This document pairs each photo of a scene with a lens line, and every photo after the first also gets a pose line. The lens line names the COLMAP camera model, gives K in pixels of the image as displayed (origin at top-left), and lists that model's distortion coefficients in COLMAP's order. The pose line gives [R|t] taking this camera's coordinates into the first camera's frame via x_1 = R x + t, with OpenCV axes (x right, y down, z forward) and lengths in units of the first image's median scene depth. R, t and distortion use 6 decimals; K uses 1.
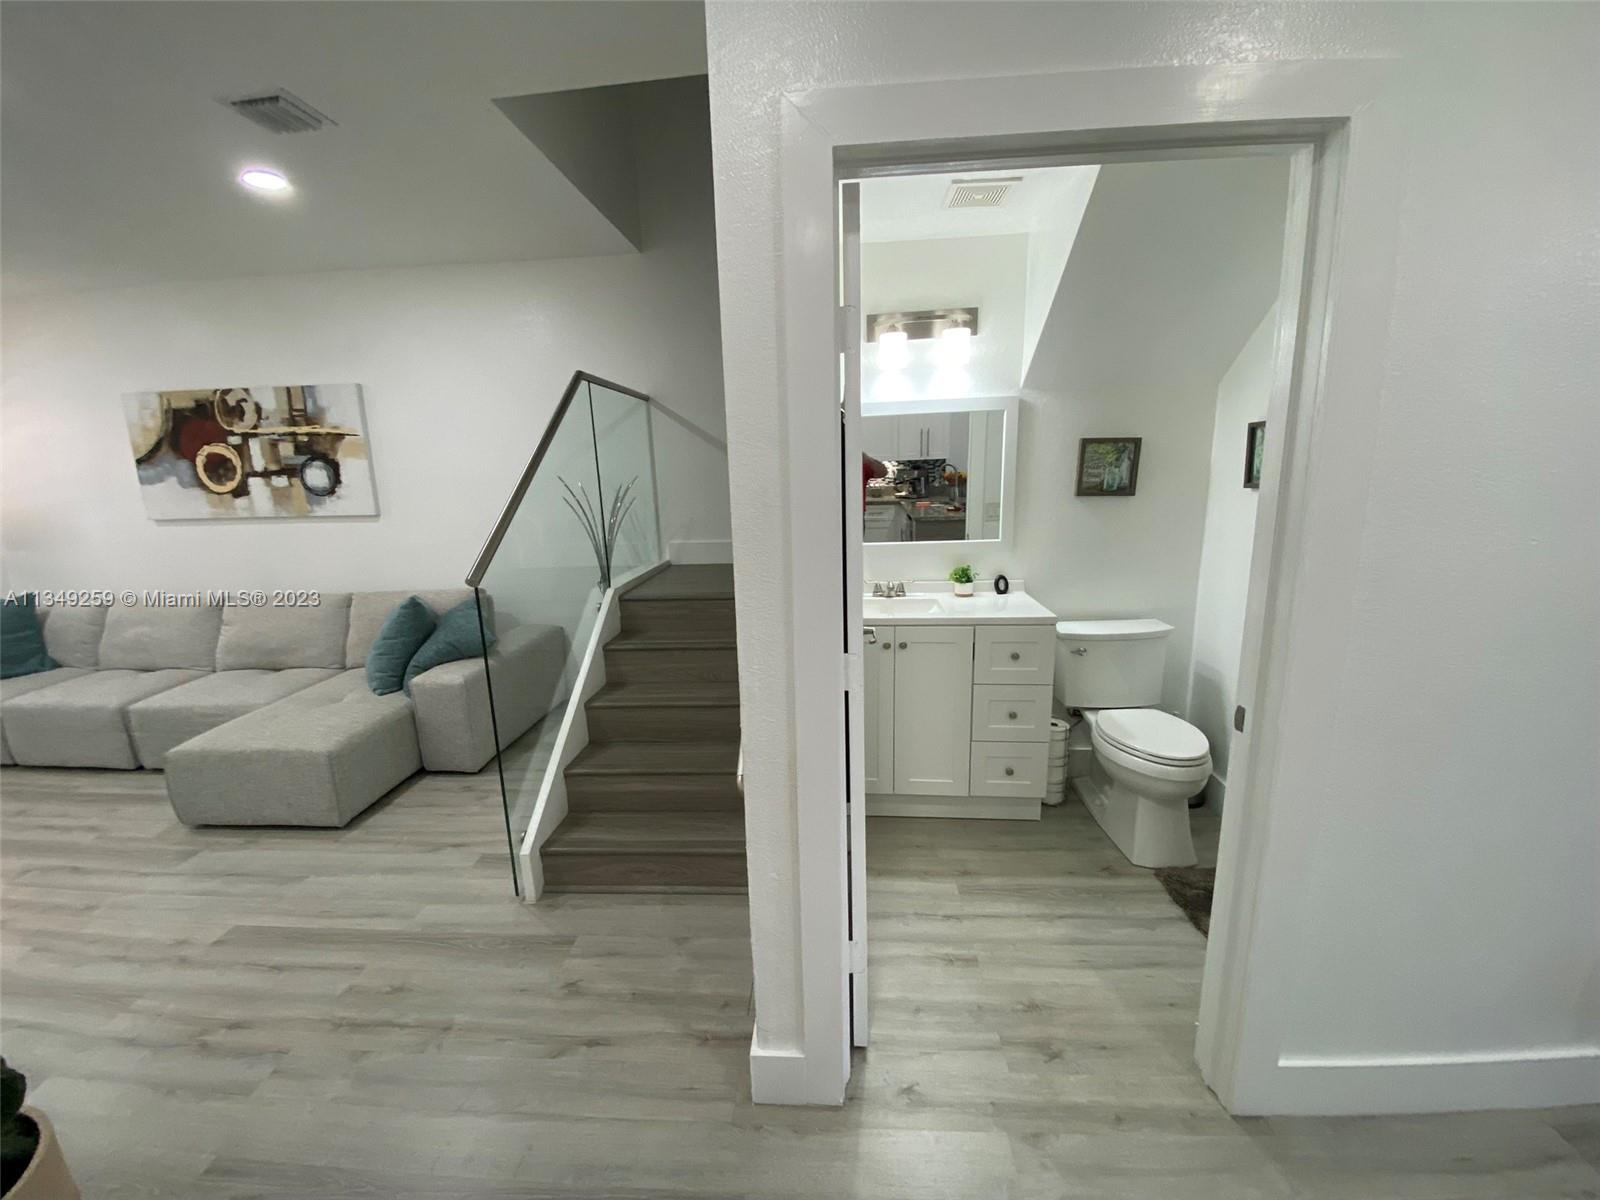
lens RADIAL K [[648.9, 0, 814.8], [0, 648.9, 604.4], [0, 0, 1]] dist [0.007350, -0.012698]
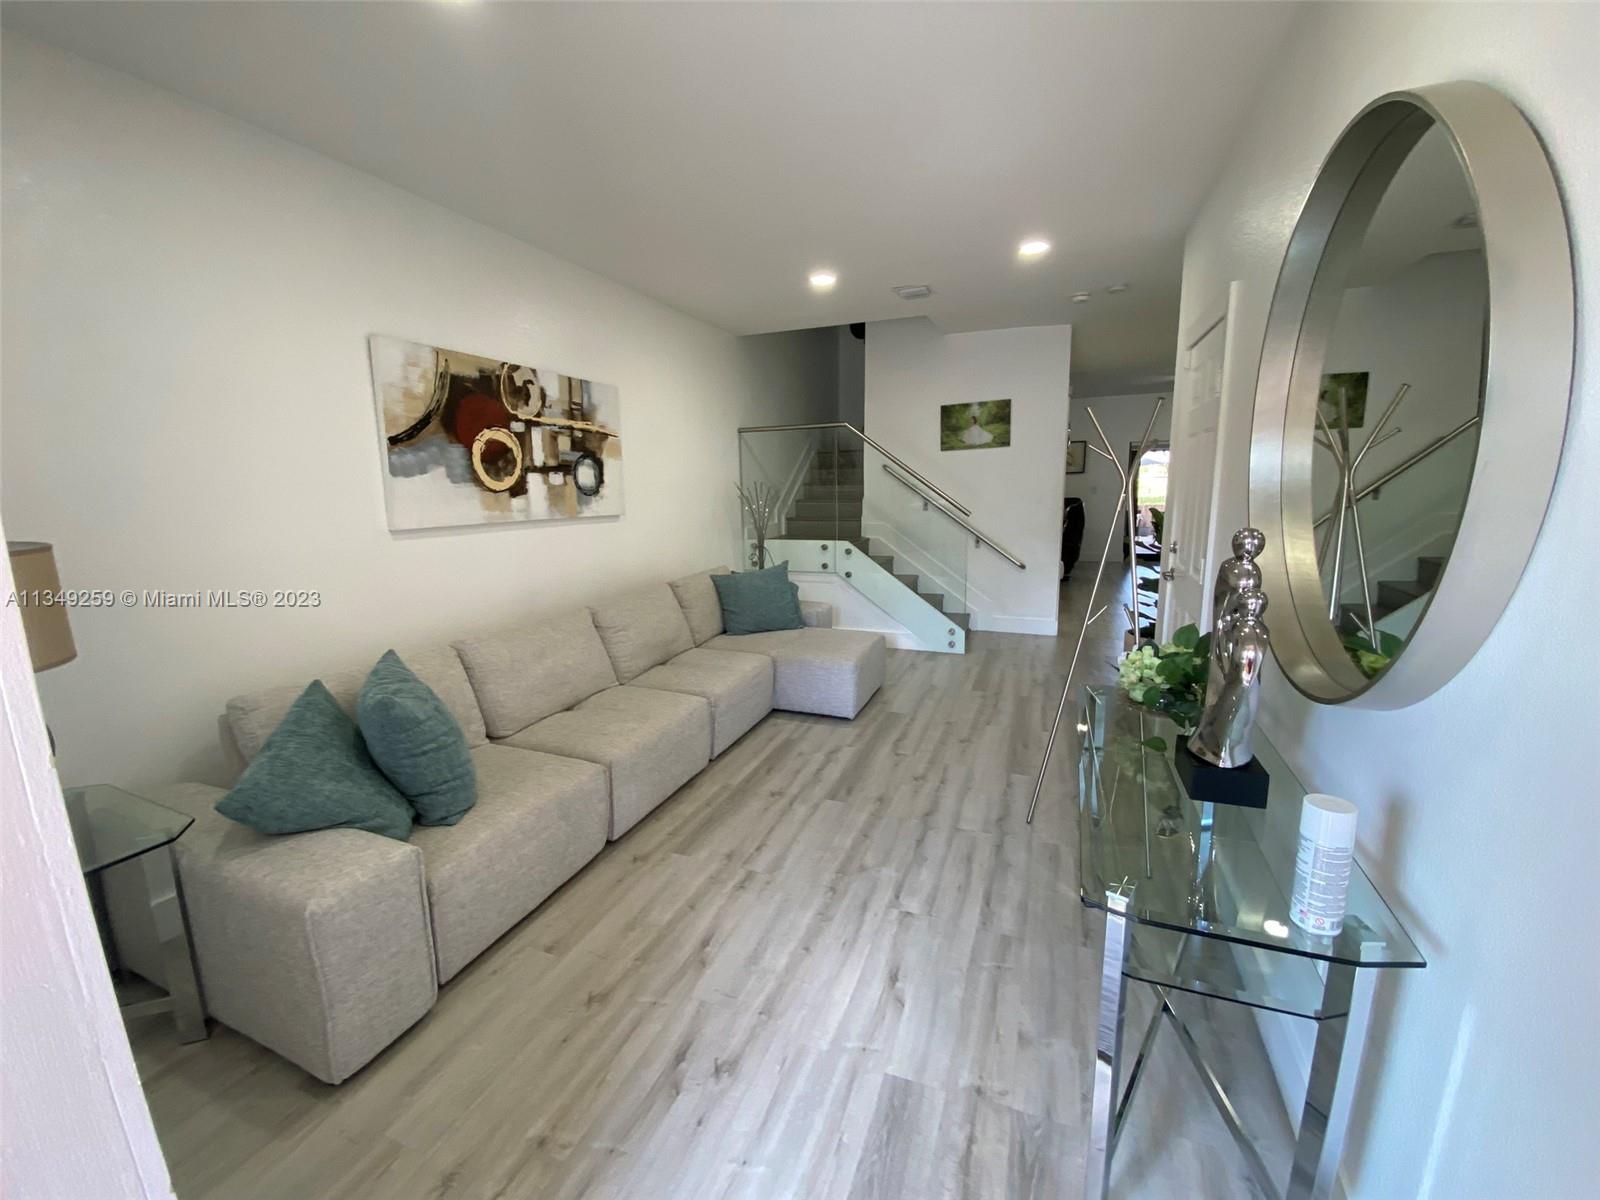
lens RADIAL K [[648.9, 0, 799.3], [0, 648.9, 611.0], [0, 0, 1]] dist [0.007350, -0.012698]
pose [[0.298975, -0.160614, 0.940647, -1.647379], [0.214285, 0.971859, 0.097835, -0.030577], [-0.929890, 0.172316, 0.324979, 0.448624]]
